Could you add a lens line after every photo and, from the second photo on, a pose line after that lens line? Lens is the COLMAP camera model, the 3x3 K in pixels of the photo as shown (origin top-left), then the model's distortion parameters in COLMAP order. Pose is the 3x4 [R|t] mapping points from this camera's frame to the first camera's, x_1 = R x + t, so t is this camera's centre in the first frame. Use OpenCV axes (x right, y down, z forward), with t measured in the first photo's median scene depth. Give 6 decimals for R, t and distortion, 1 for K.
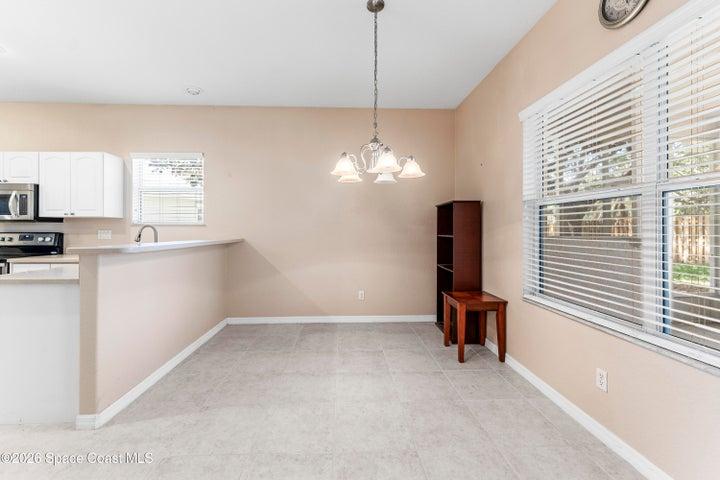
lens RADIAL K [[290.2, 0, 346.8], [0, 290.2, 228.9], [0, 0, 1]] dist [0.001448, -0.000472]
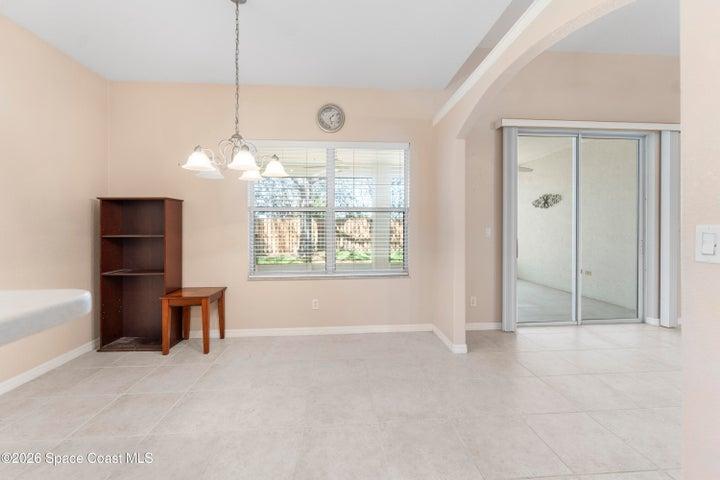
lens RADIAL K [[290.2, 0, 358.3], [0, 290.2, 227.5], [0, 0, 1]] dist [0.001448, -0.000472]
pose [[-0.031690, 0.005444, 0.999483, -0.681106], [0.000778, 0.999985, -0.005422, 0.006670], [-0.999497, 0.000606, -0.031694, 0.481205]]
